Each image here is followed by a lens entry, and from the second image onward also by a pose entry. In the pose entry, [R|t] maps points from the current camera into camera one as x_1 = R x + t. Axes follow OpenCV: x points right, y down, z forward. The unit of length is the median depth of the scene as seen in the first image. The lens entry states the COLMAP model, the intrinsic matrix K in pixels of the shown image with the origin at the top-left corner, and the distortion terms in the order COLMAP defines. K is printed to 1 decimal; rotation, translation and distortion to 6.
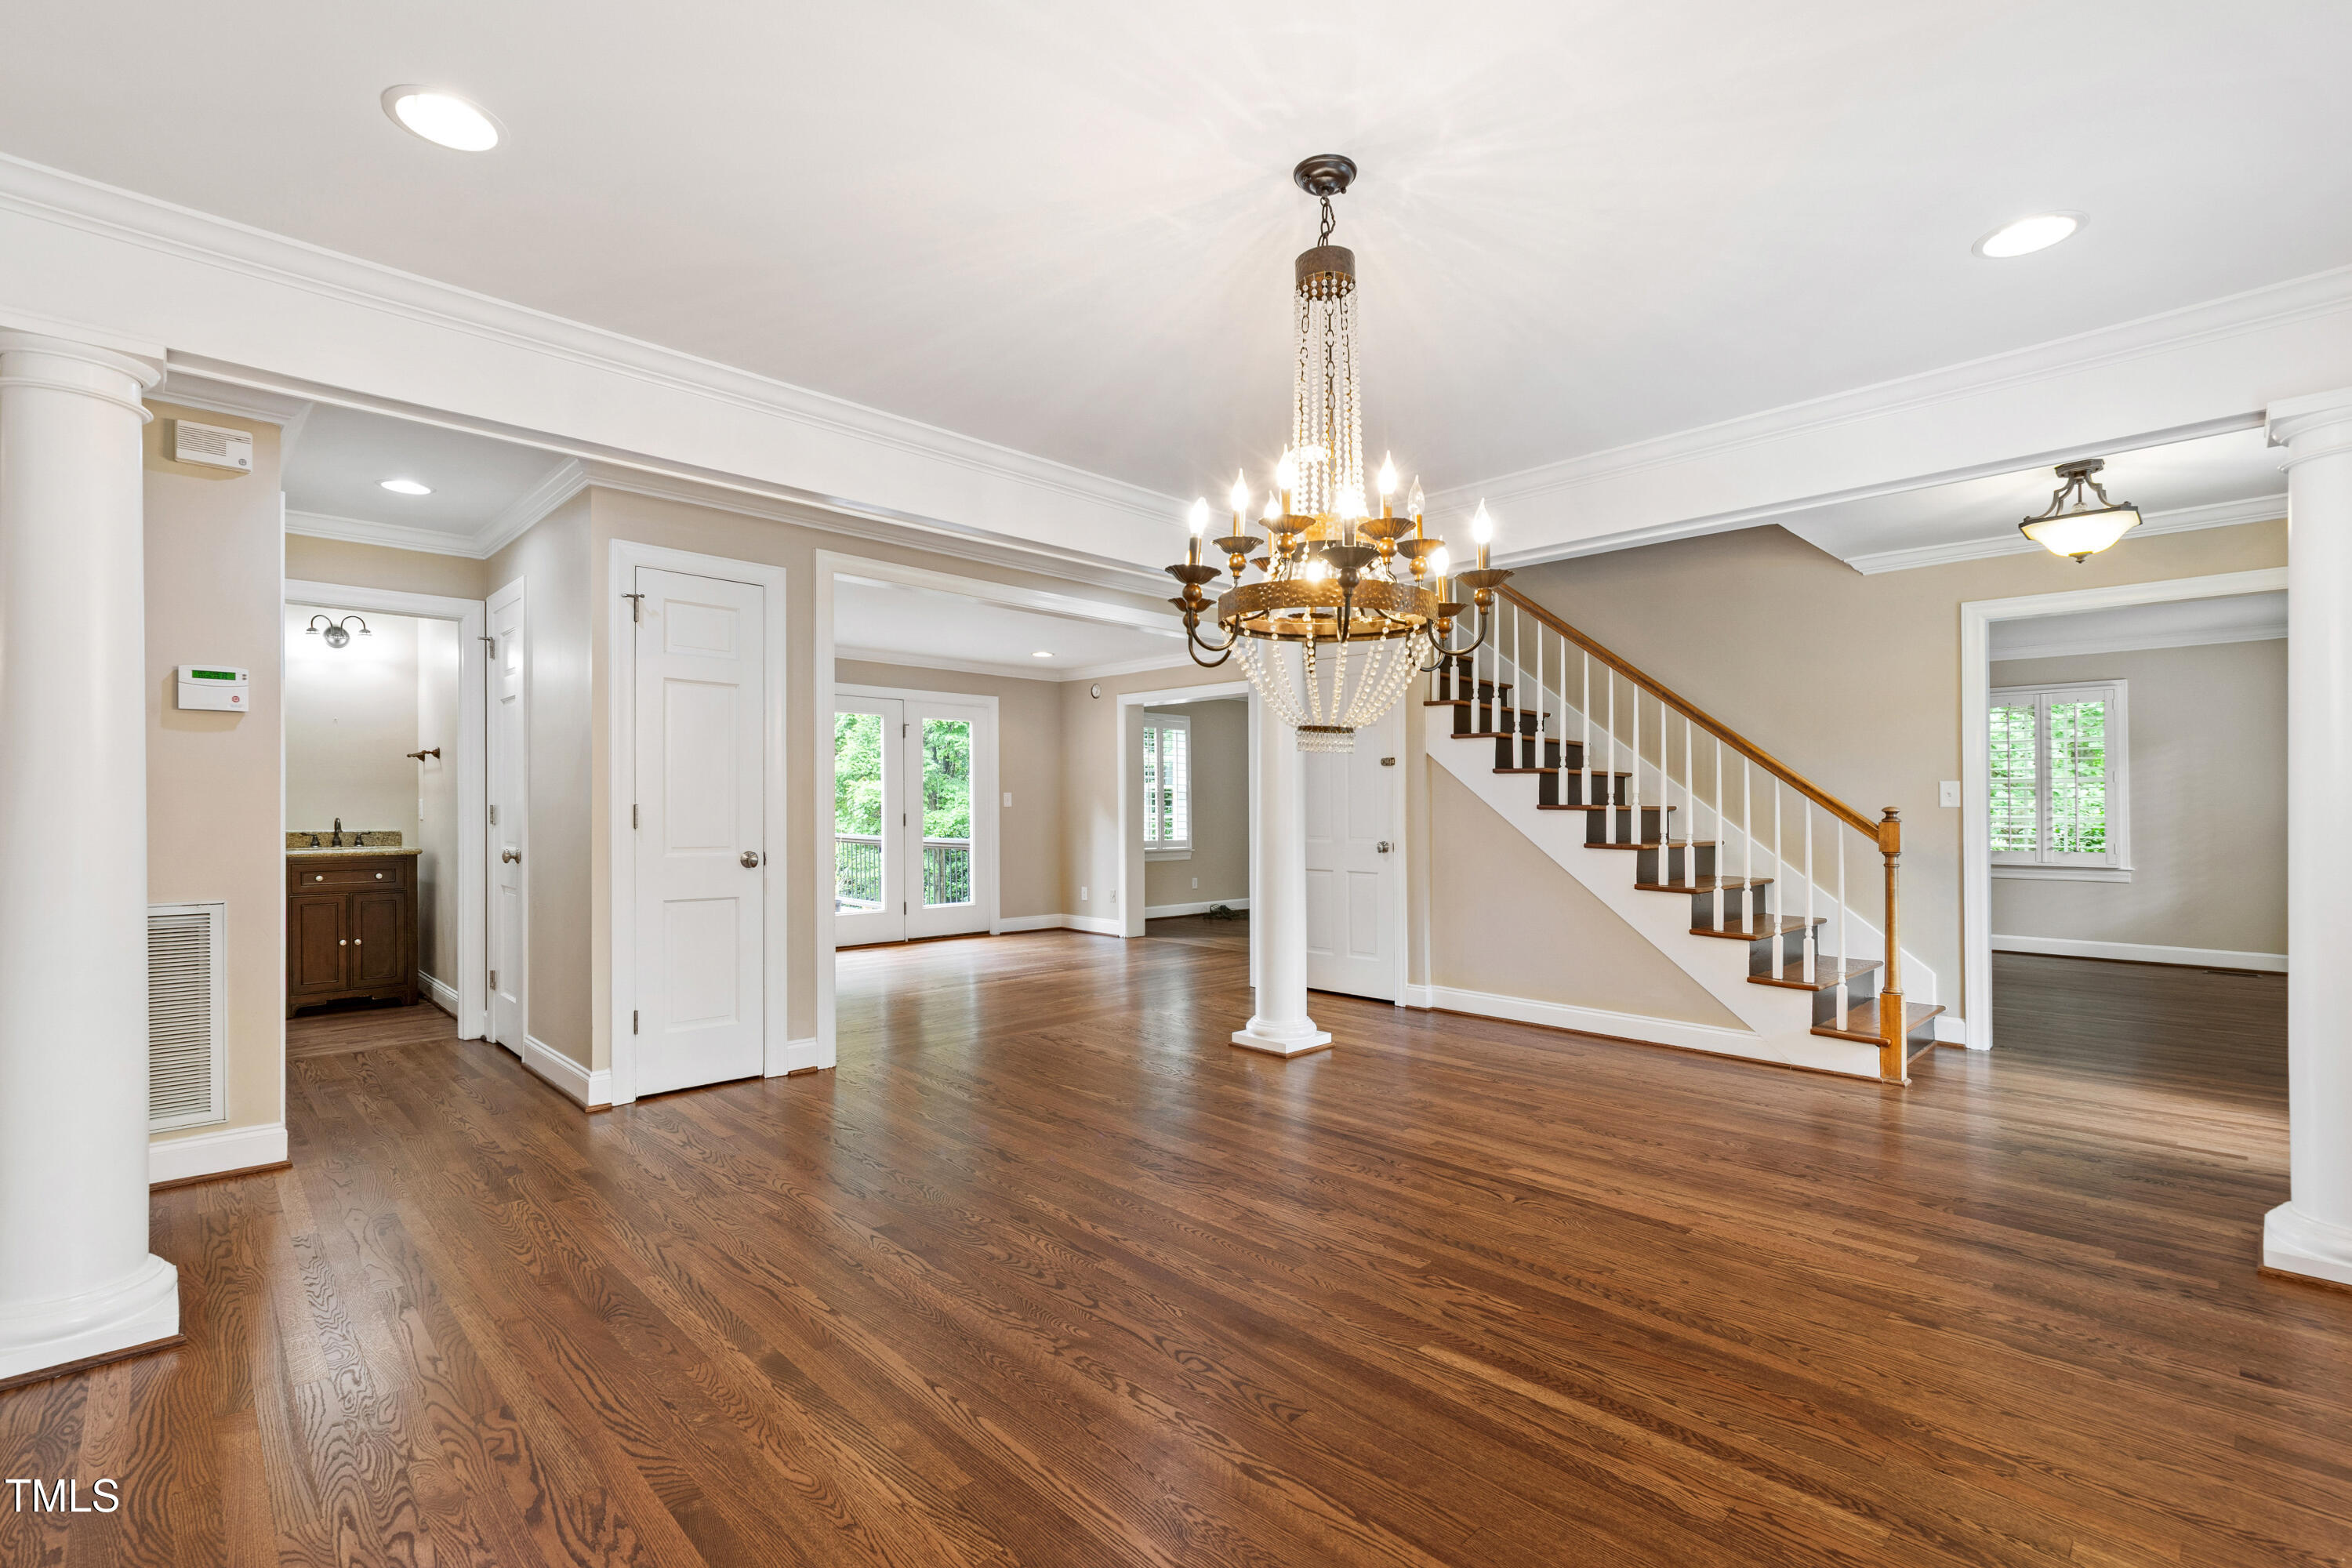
lens RADIAL K [[1036.8, 0, 1189.8], [0, 1036.8, 810.6], [0, 0, 1]] dist [-0.002794, -0.000295]
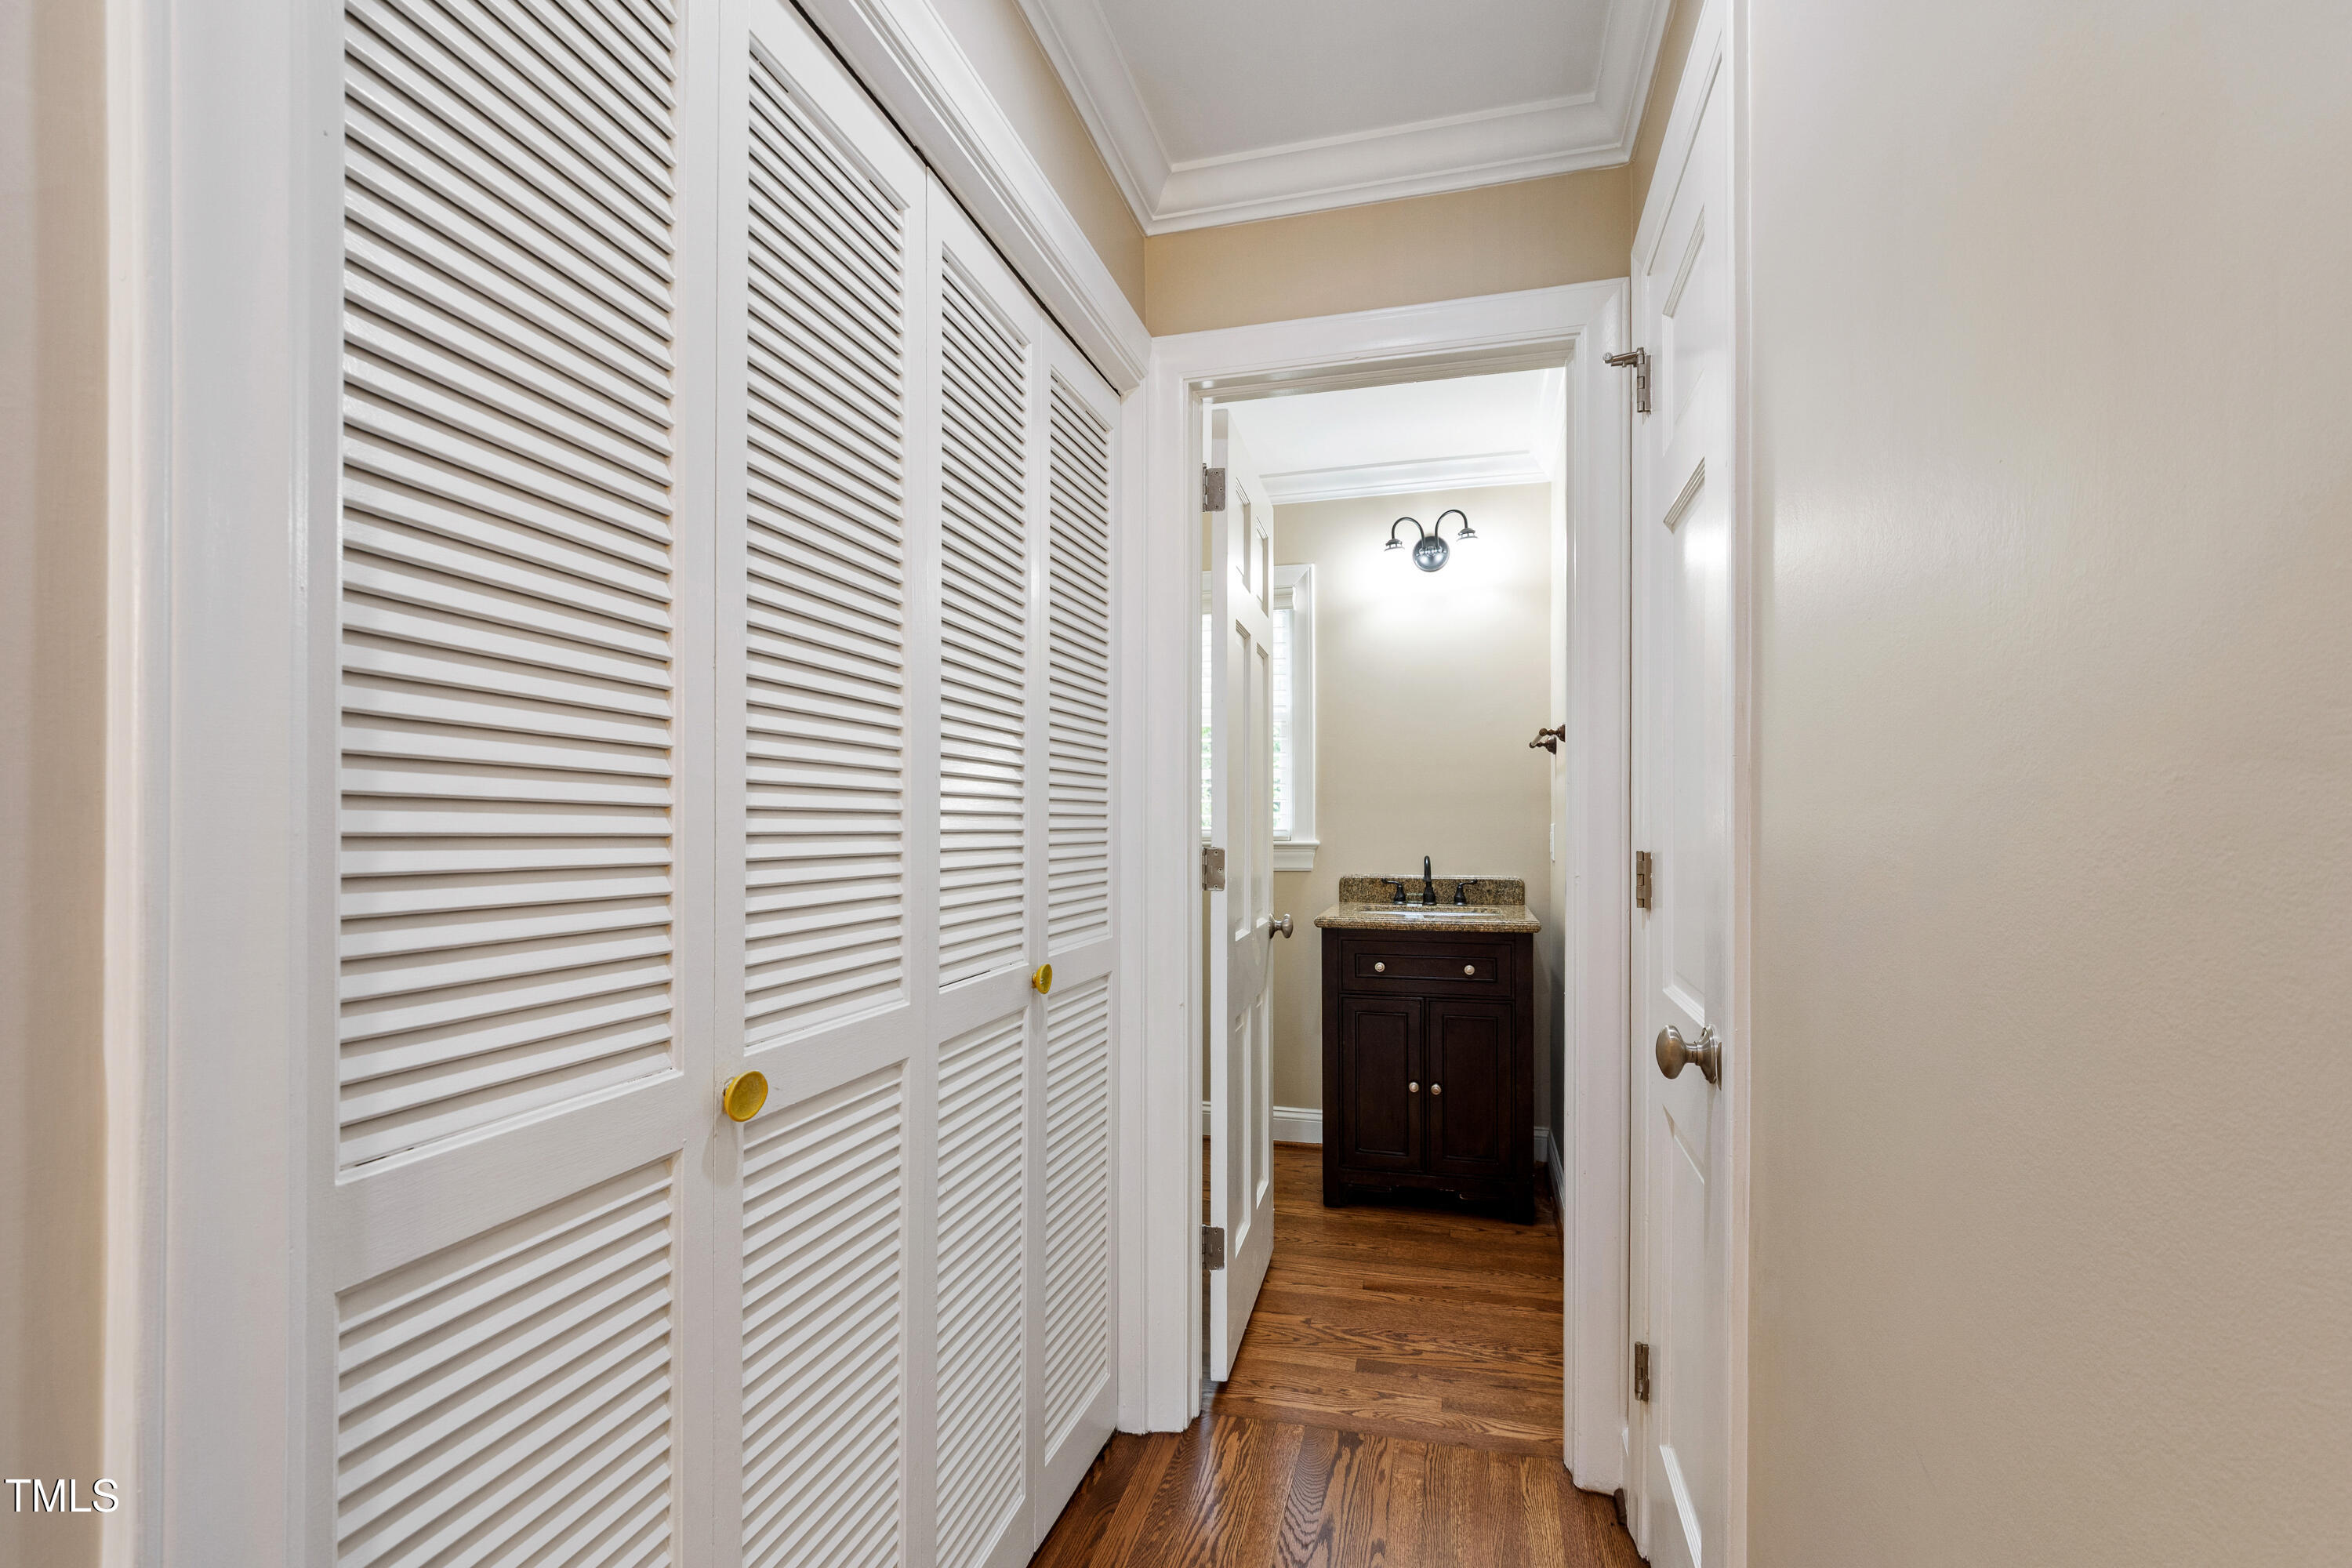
lens RADIAL K [[1036.8, 0, 1189.8], [0, 1036.8, 810.6], [0, 0, 1]] dist [-0.002794, -0.000295]
pose [[0.500693, -0.005608, -0.865607, -0.359004], [-0.009552, 0.999882, -0.012004, -0.010082], [0.865572, 0.014278, 0.500581, 0.554598]]
